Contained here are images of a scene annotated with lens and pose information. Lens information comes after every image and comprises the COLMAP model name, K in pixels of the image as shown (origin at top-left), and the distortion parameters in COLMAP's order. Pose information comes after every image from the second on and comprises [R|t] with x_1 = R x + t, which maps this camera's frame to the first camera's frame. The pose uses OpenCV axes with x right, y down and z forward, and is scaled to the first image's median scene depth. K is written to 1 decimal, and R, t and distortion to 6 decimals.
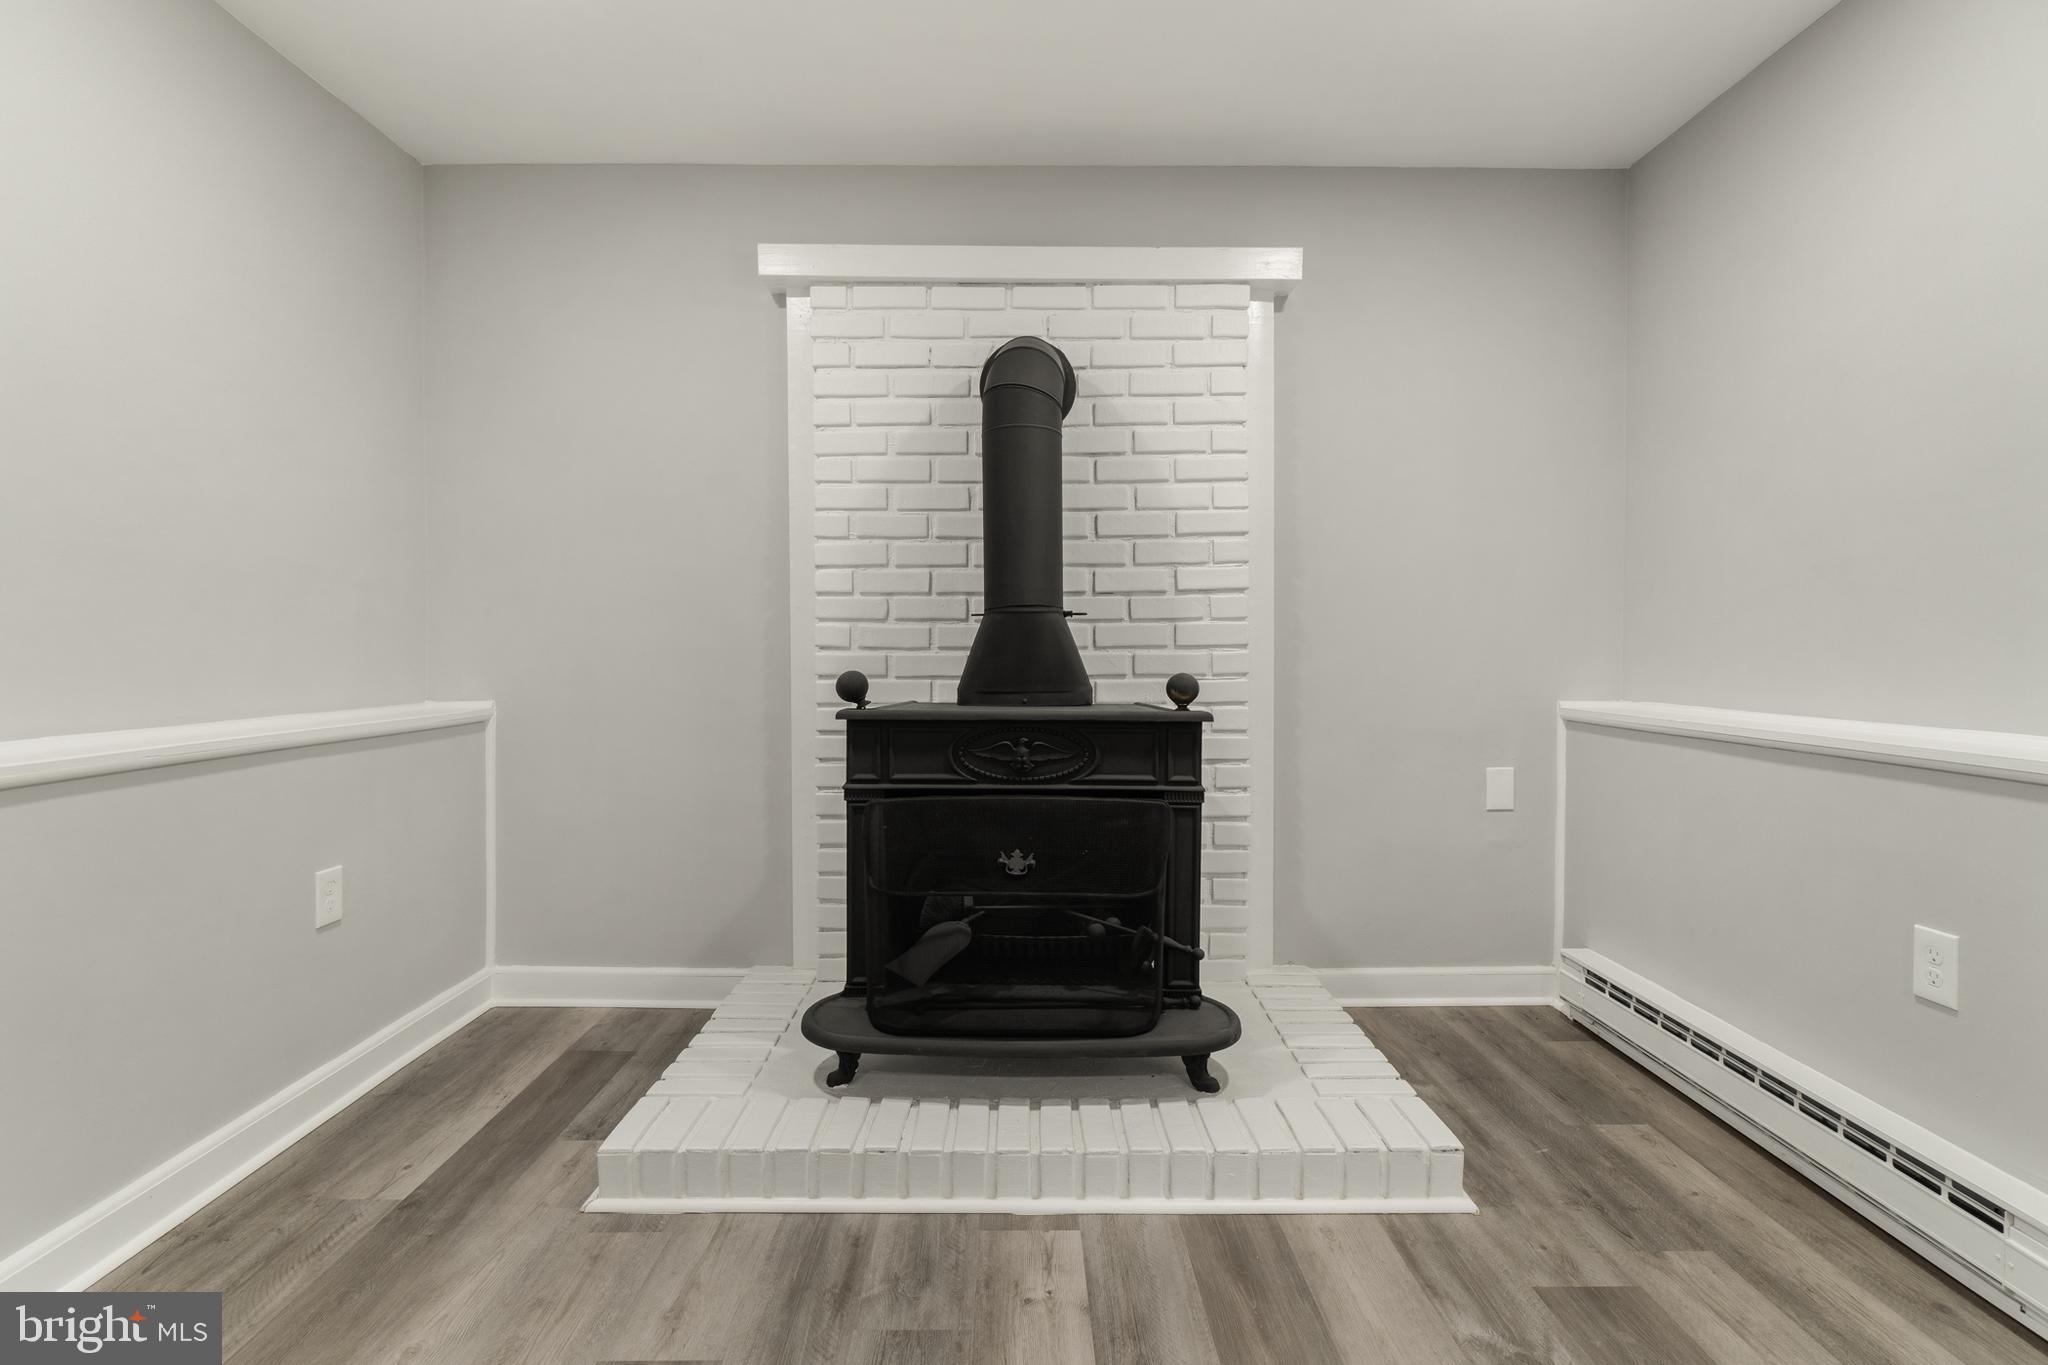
lens RADIAL K [[968.4, 0, 1010.6], [0, 968.4, 668.5], [0, 0, 1]] dist [0.000900, -0.000153]
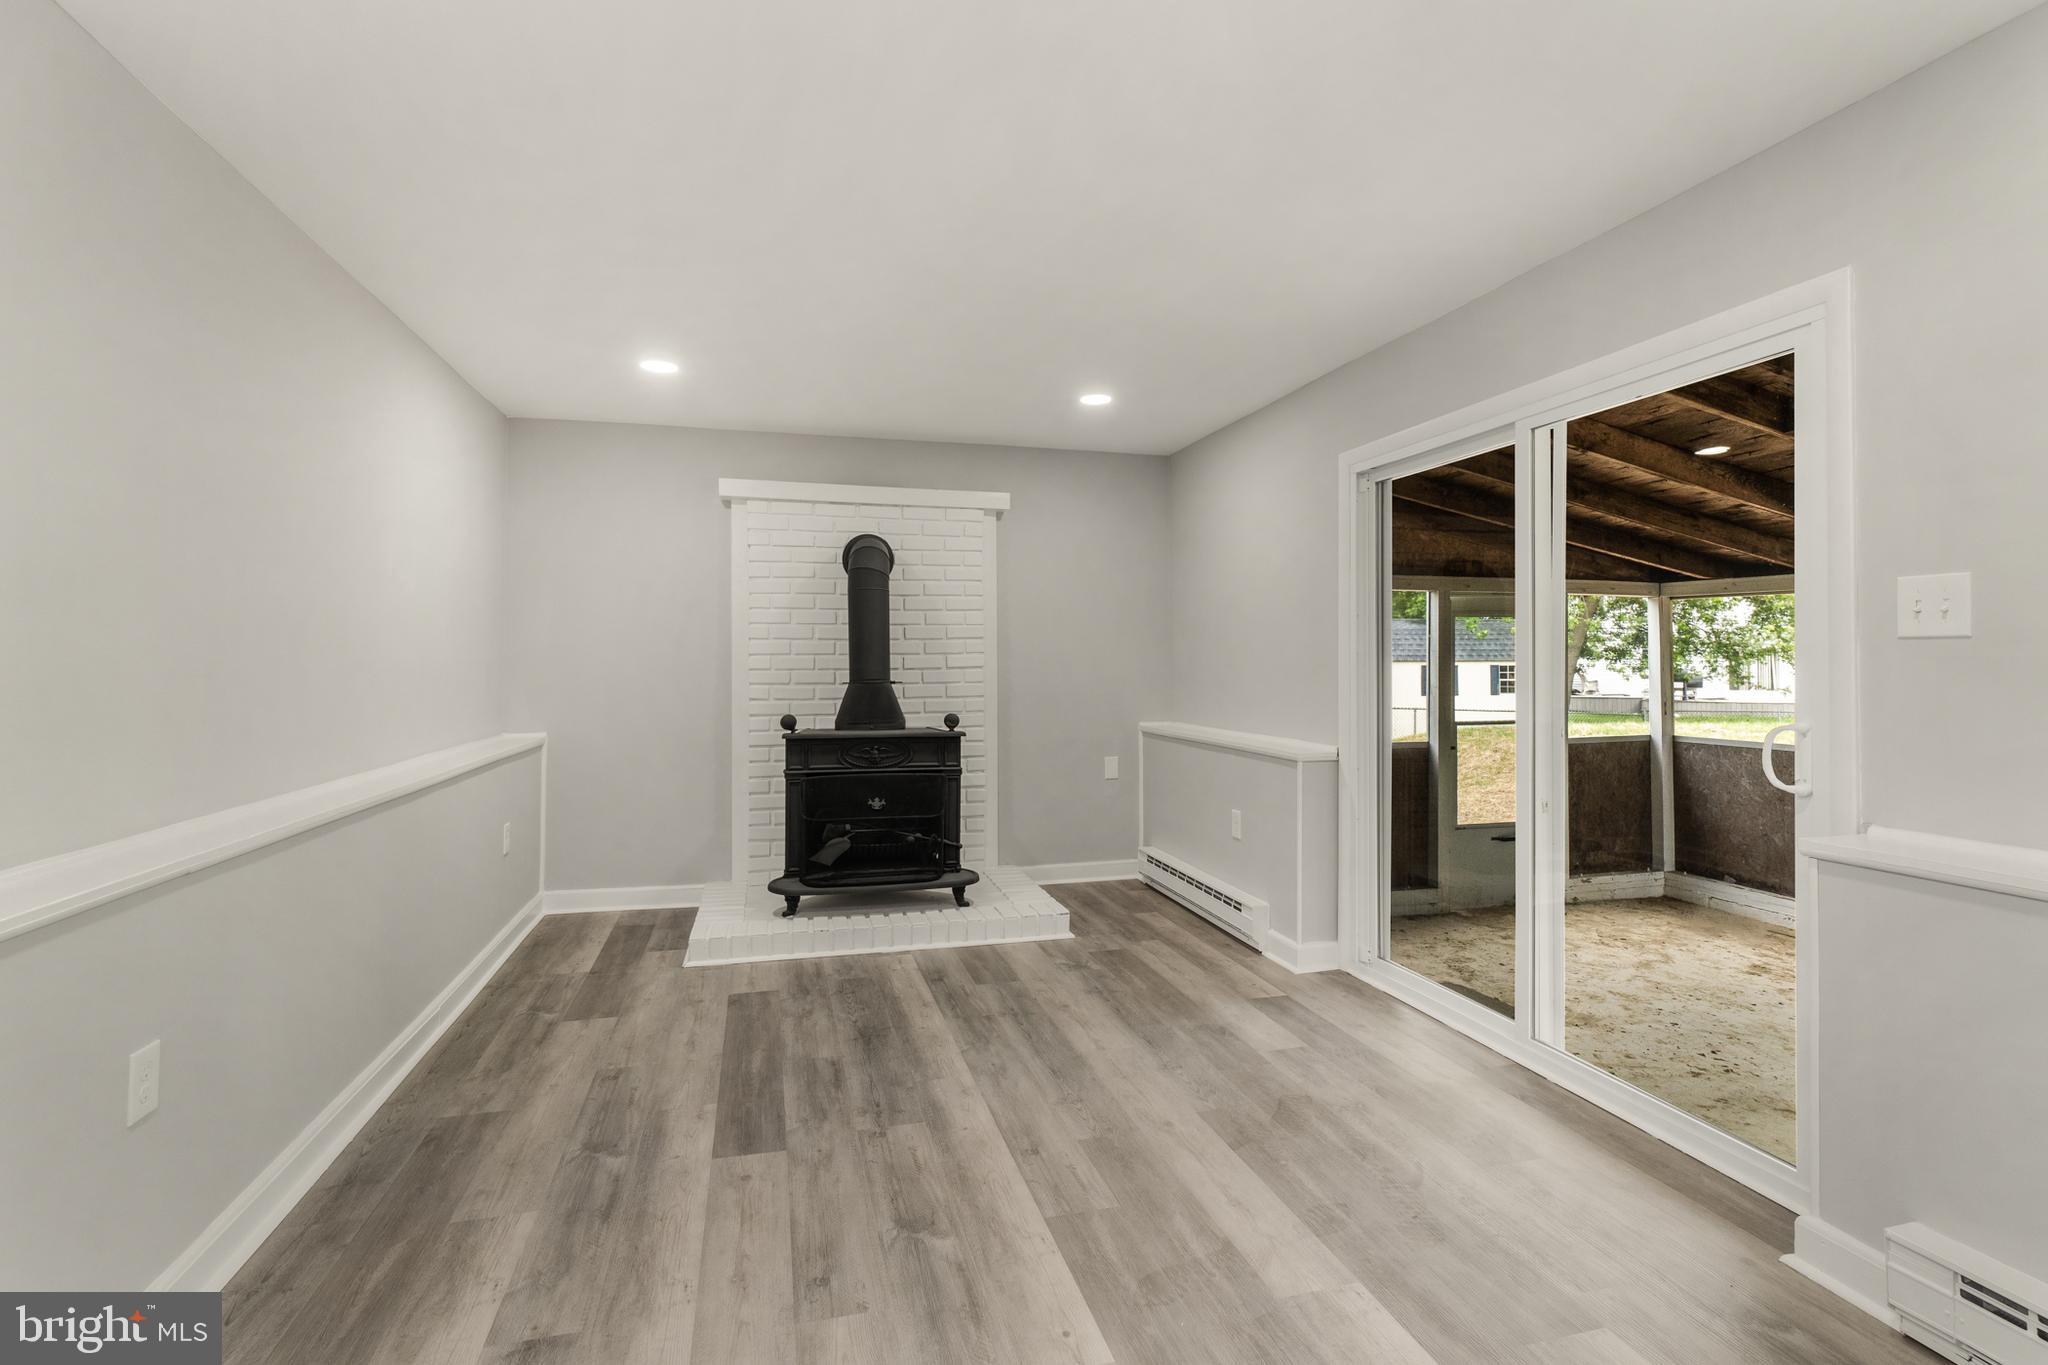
lens RADIAL K [[968.4, 0, 1024.5], [0, 968.4, 669.6], [0, 0, 1]] dist [0.000900, -0.000153]
pose [[0.965101, -0.002308, 0.261869, -0.207842], [0.006250, 0.999879, -0.014223, -0.055571], [-0.261805, 0.015363, 0.964999, -1.011114]]
